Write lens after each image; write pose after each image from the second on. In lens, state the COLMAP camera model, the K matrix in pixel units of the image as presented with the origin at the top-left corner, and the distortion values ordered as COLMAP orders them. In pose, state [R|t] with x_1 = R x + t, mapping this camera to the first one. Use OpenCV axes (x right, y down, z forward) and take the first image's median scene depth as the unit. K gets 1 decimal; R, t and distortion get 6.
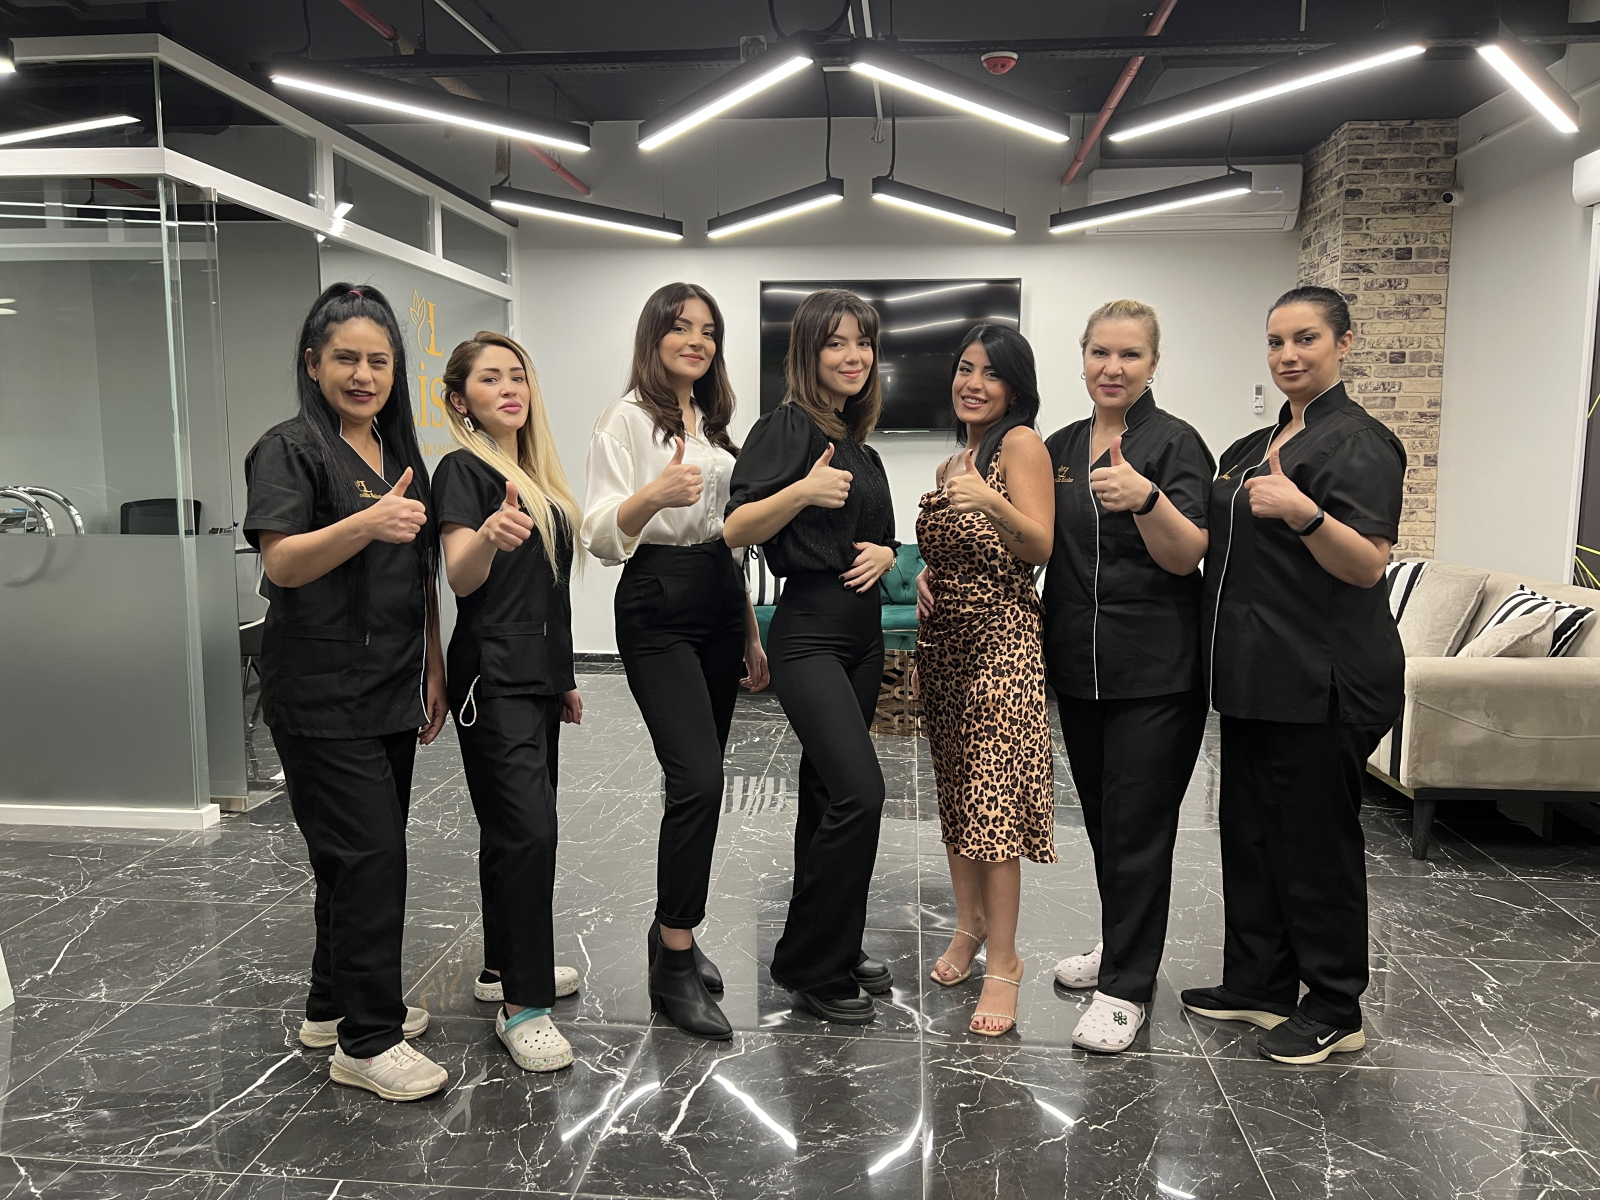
lens RADIAL K [[1194.8, 0, 794.8], [0, 1194.8, 592.2], [0, 0, 1]] dist [0.024439, -0.029225]
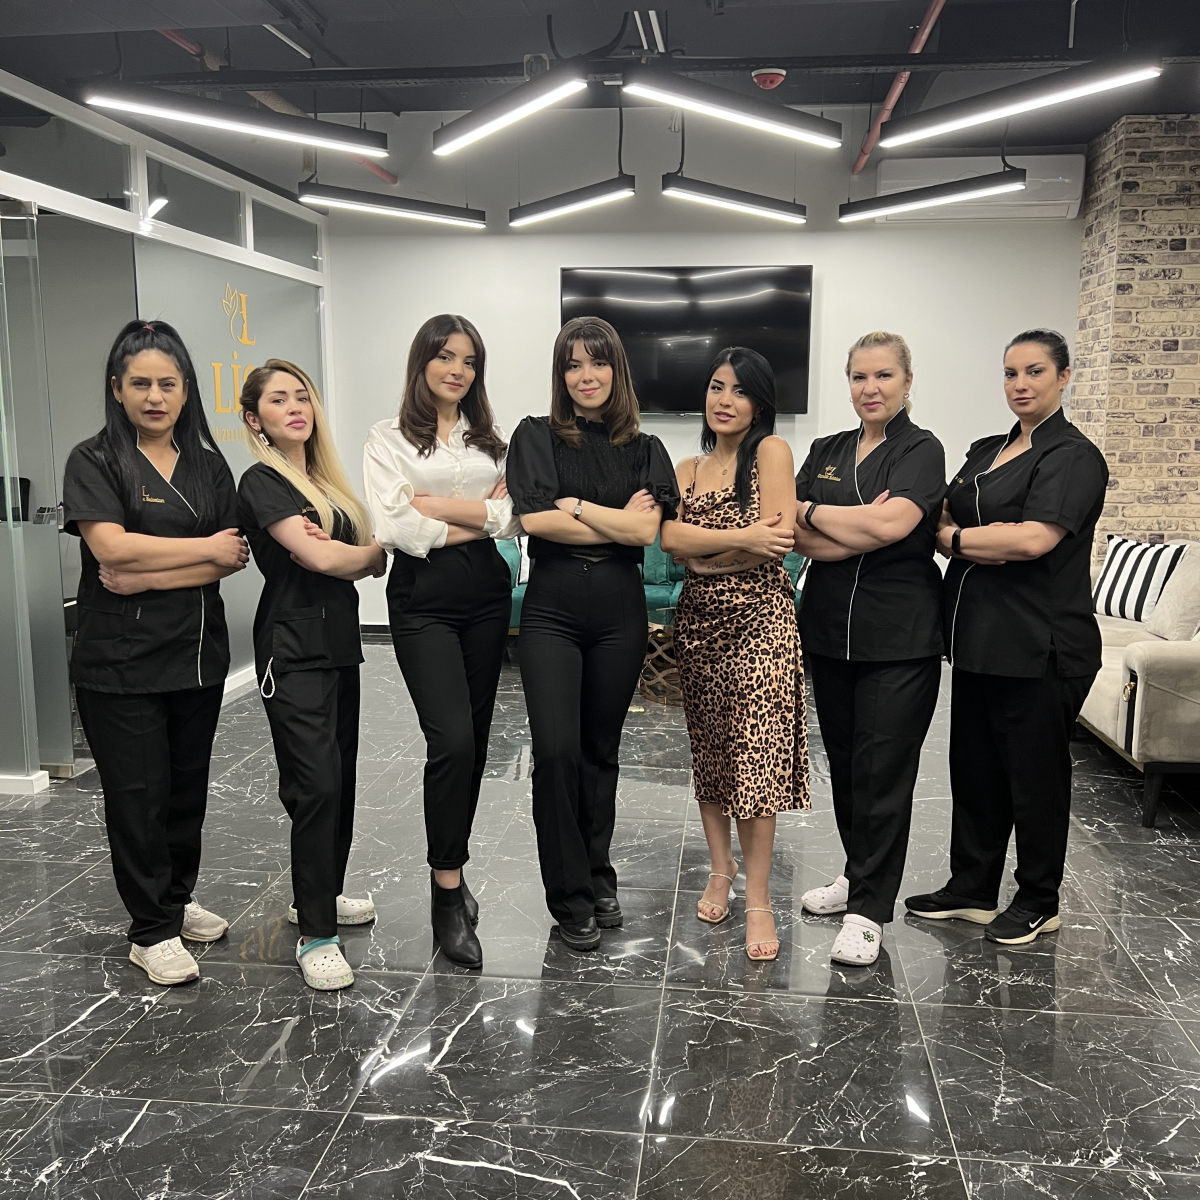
lens RADIAL K [[1197.1, 0, 607.8], [0, 1197.1, 596.1], [0, 0, 1]] dist [0.008969, 0.000000]
pose [[0.999892, 0.001950, -0.014562, 0.046925], [-0.001409, 0.999313, 0.037041, -0.024980], [0.014624, -0.037017, 0.999208, -0.080222]]
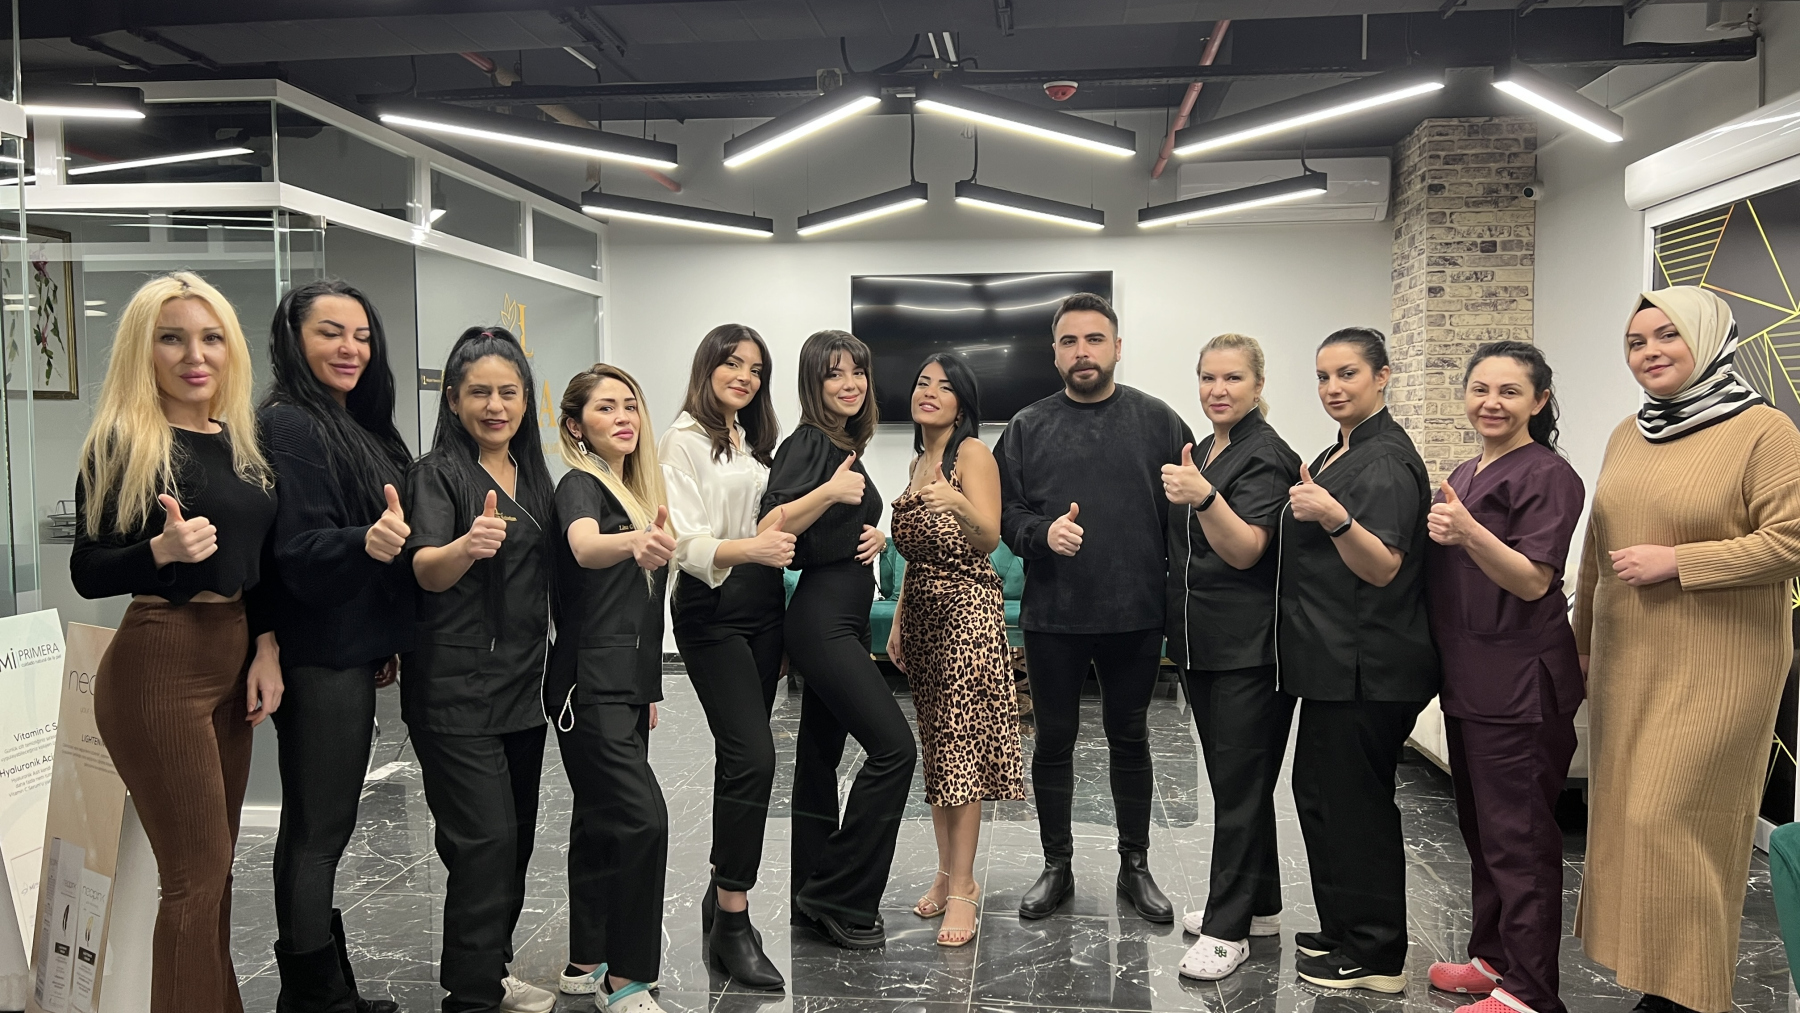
lens RADIAL K [[1343.9, 0, 904.8], [0, 1343.9, 498.6], [0, 0, 1]] dist [0.031243, -0.043402]
pose [[0.999915, -0.008849, -0.009565, 0.042530], [0.008217, 0.997903, -0.064200, -0.005004], [0.010113, 0.064116, 0.997891, -0.178671]]
